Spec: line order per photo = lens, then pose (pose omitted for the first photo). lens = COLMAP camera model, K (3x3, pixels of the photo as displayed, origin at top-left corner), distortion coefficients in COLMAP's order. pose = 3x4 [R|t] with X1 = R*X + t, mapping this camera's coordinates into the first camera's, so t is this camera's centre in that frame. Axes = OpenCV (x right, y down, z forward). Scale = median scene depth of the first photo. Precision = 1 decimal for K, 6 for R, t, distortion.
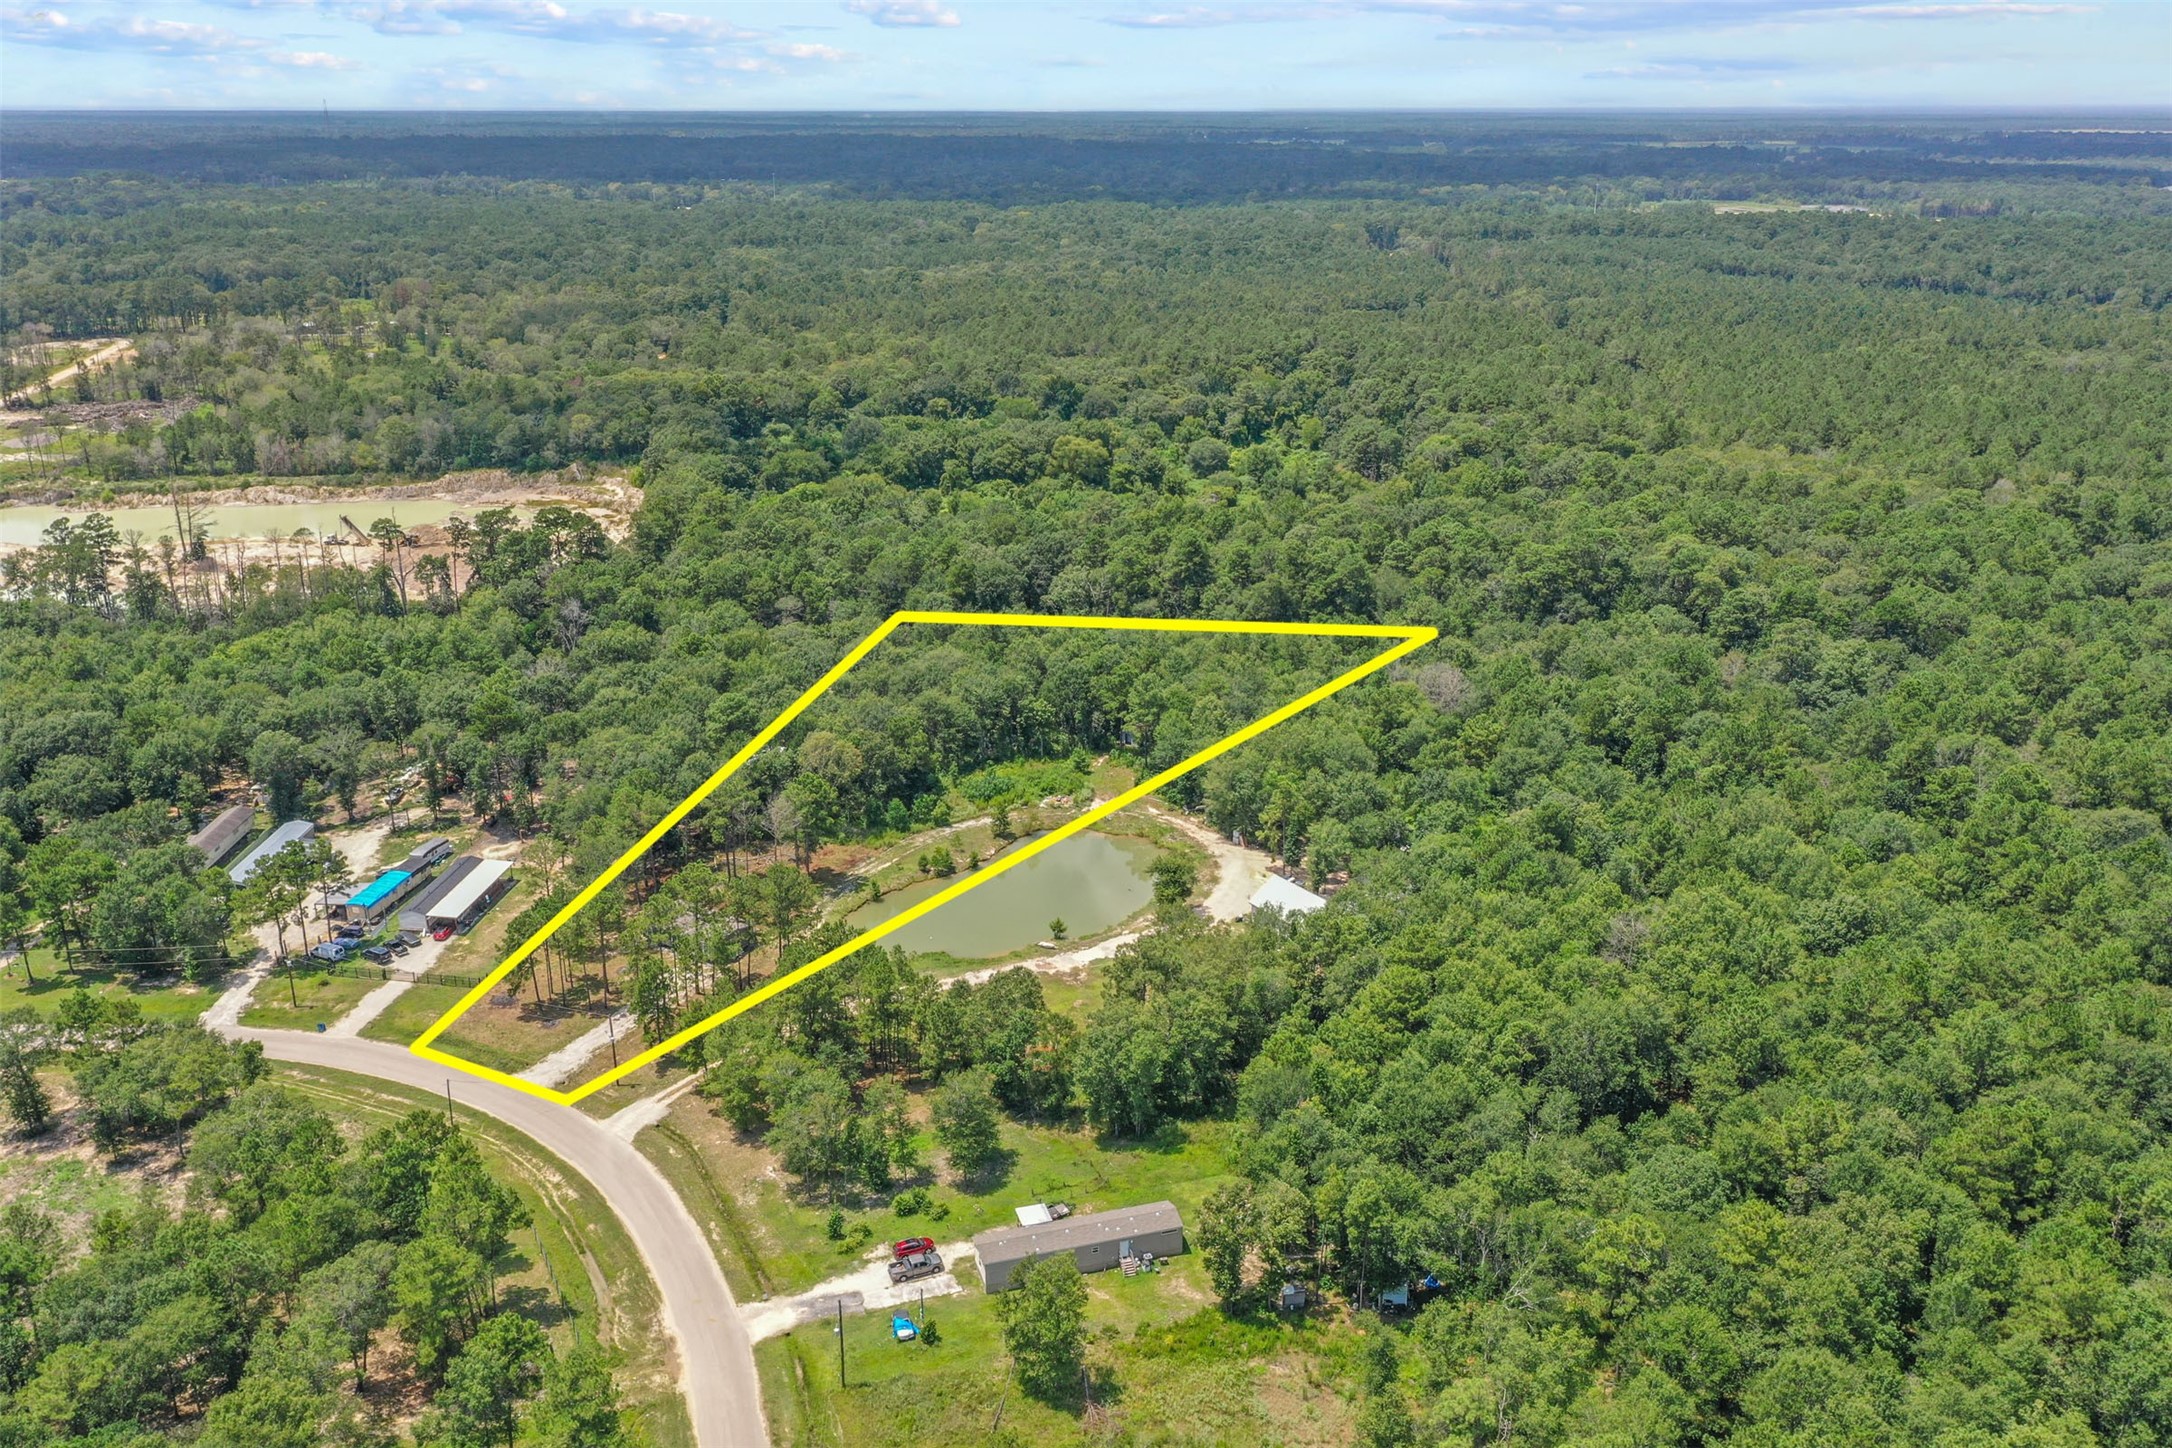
lens RADIAL K [[1775.5, 0, 1073.8], [0, 1775.5, 669.6], [0, 0, 1]] dist [0.008716, 0.008581]
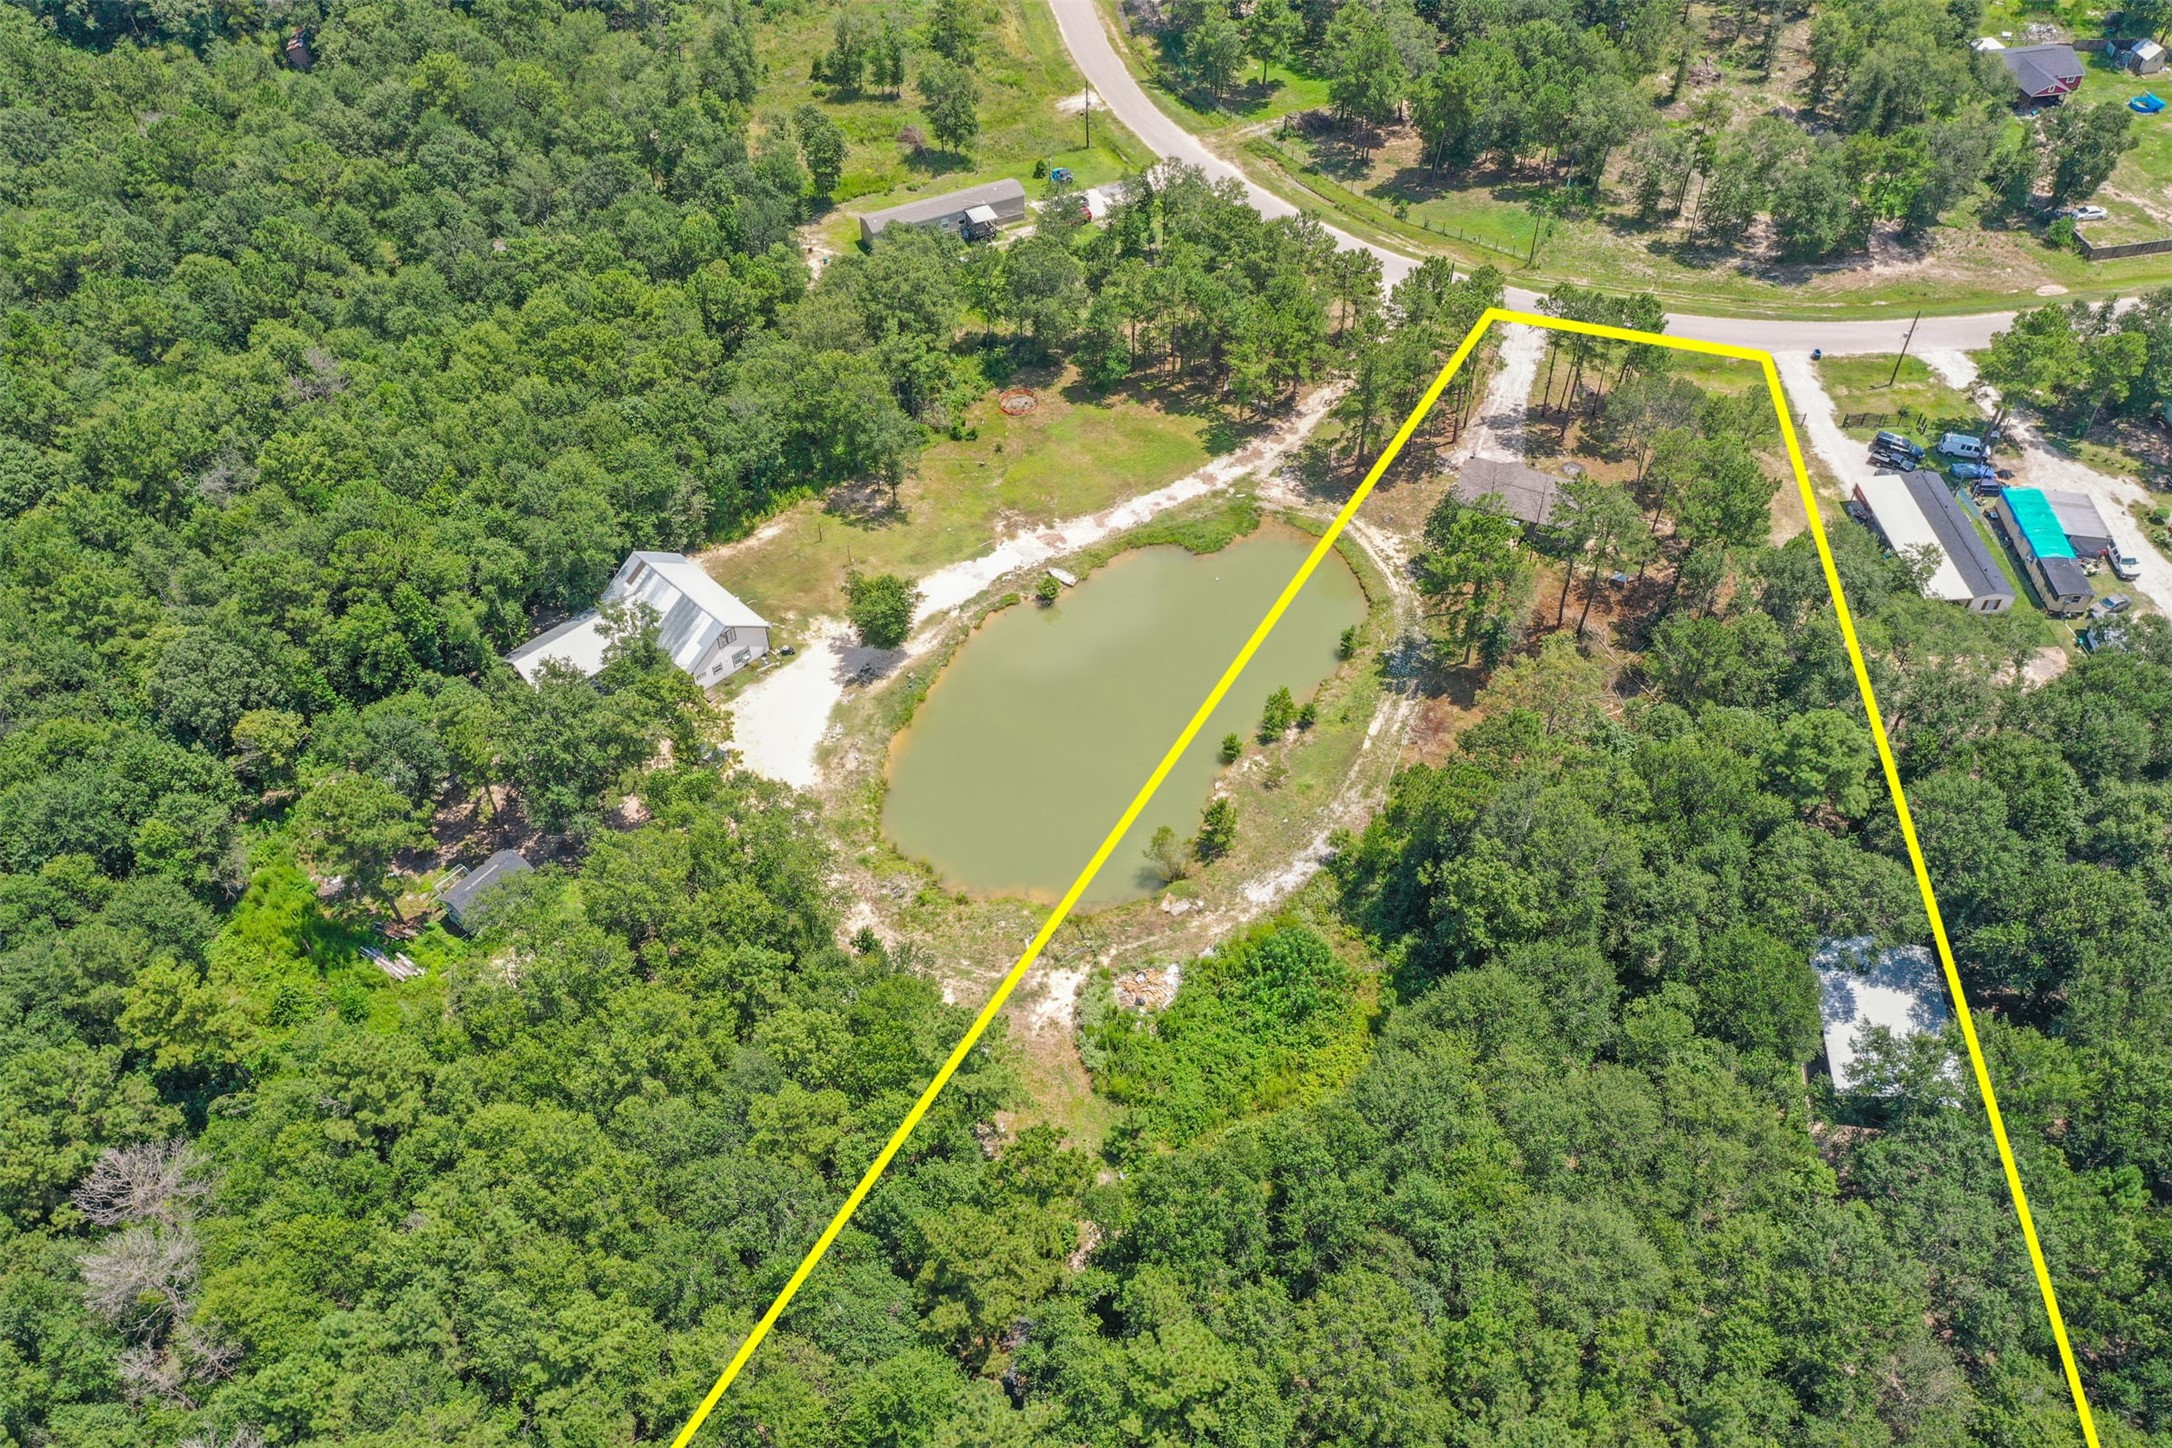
lens RADIAL K [[1715.7, 0, 1089.9], [0, 1715.7, 716.7], [0, 0, 1]] dist [0.011710, 0.005911]
pose [[-0.985548, 0.128628, -0.110222, 0.056656], [-0.041673, 0.446580, 0.893773, -0.440768], [0.164187, 0.885450, -0.434766, 1.341946]]
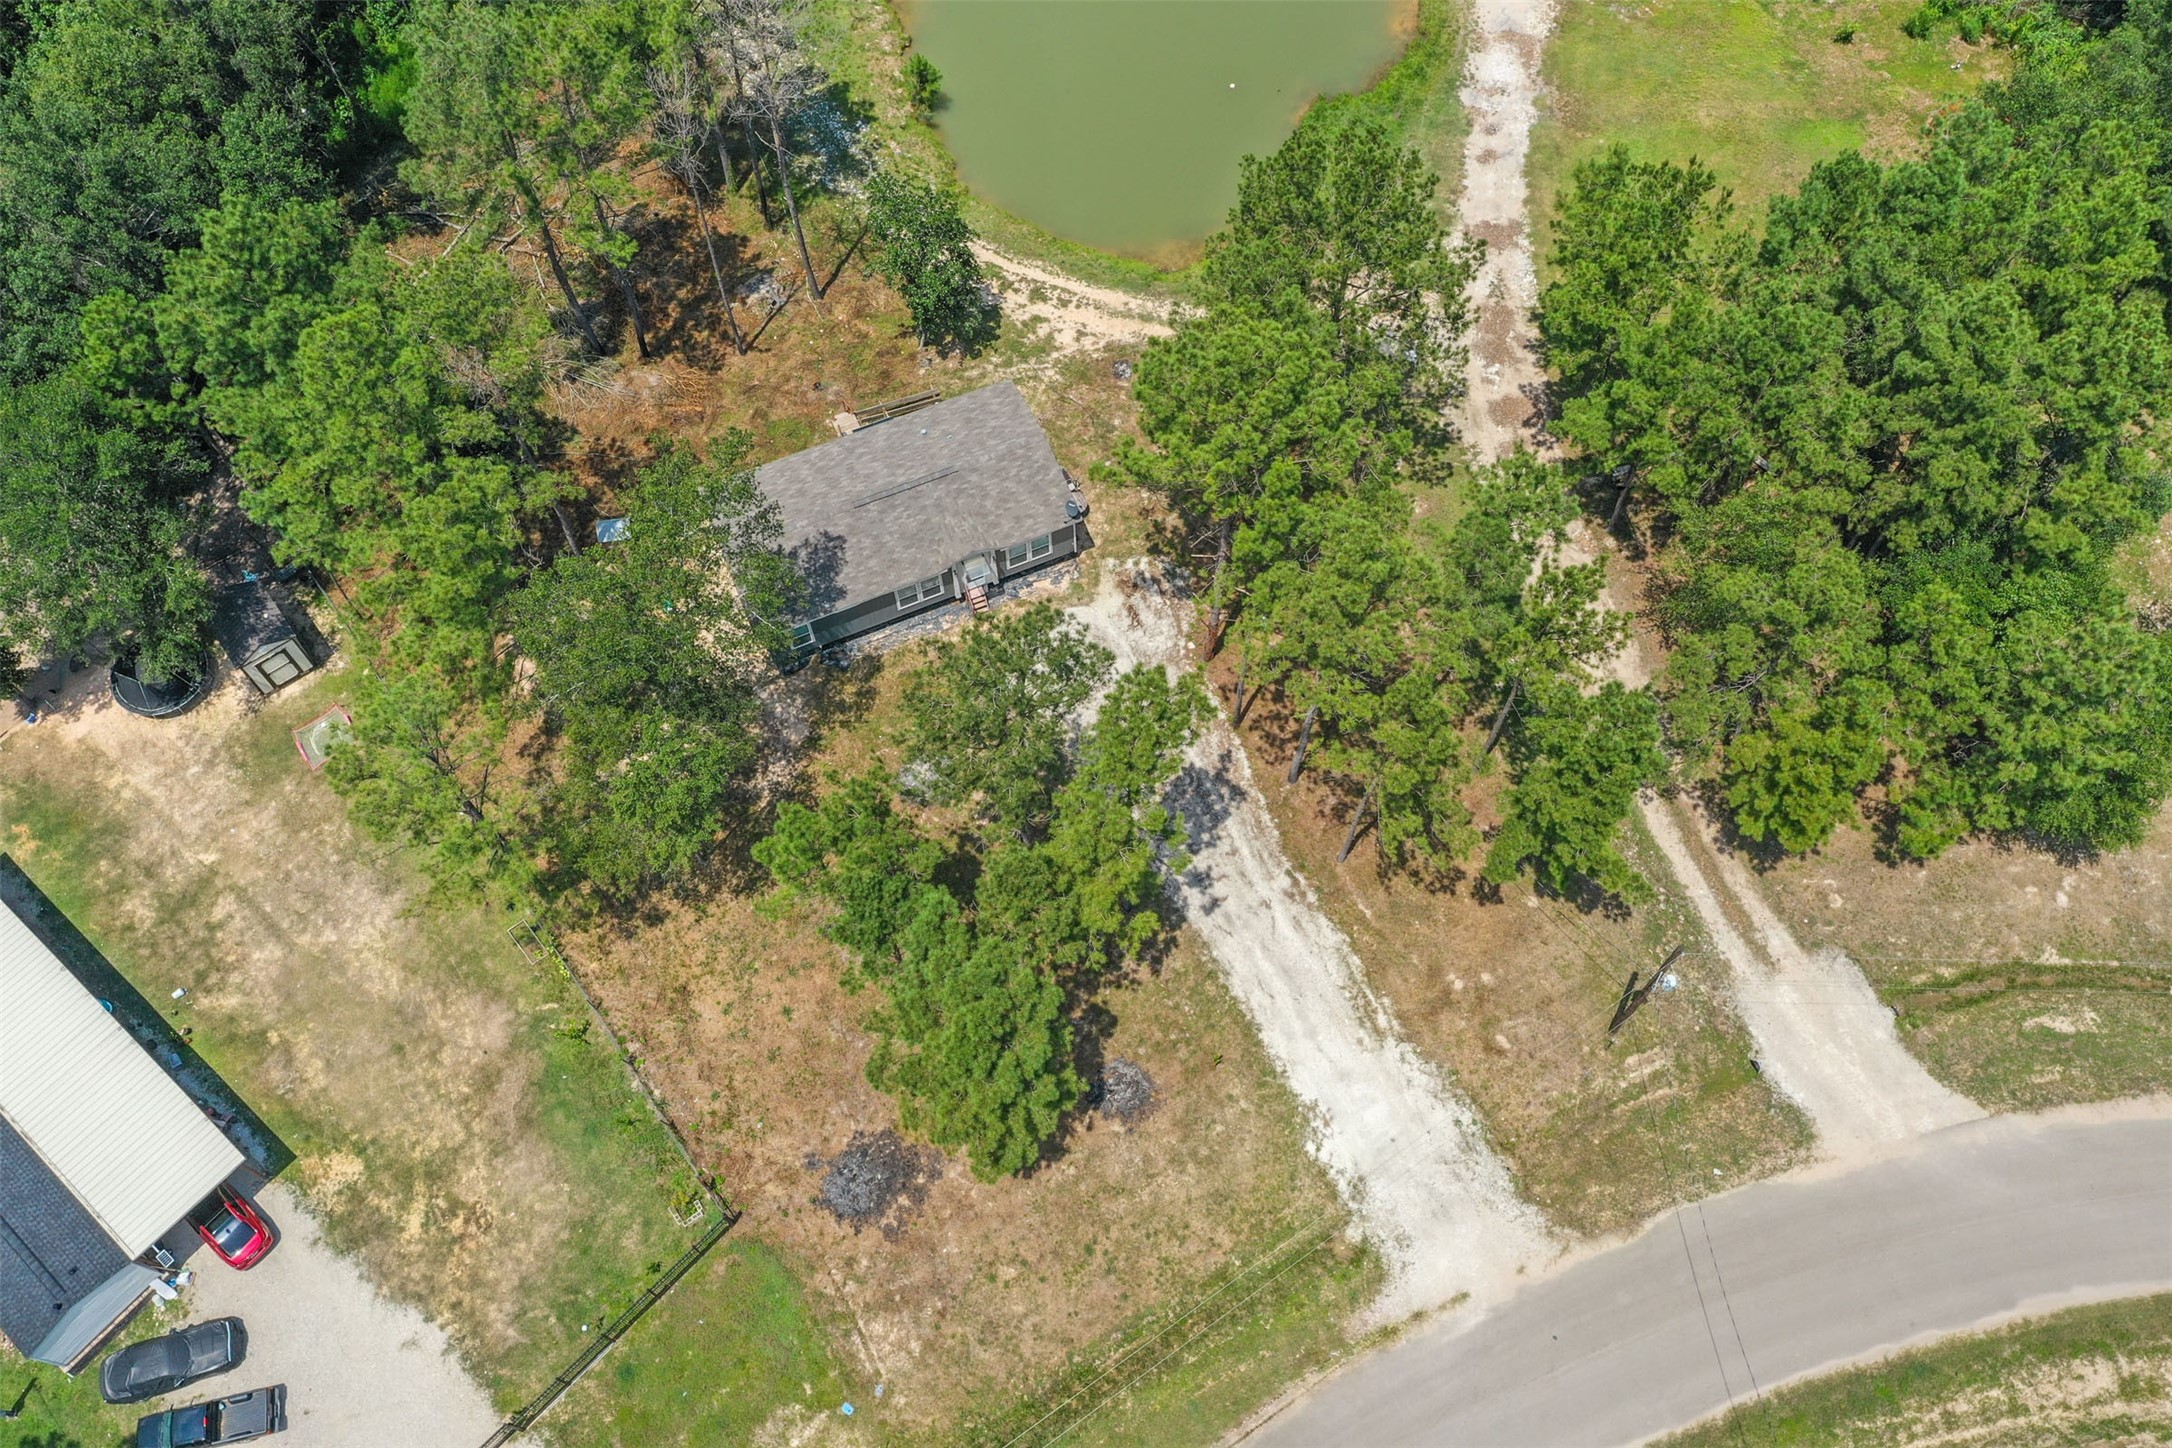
lens RADIAL K [[1775.5, 0, 1073.8], [0, 1775.5, 669.6], [0, 0, 1]] dist [0.008716, 0.008581]
pose [[0.550087, -0.735445, 0.395633, -0.331183], [0.280529, 0.608954, 0.741942, -0.057195], [-0.786580, -0.297146, 0.541291, 0.791100]]
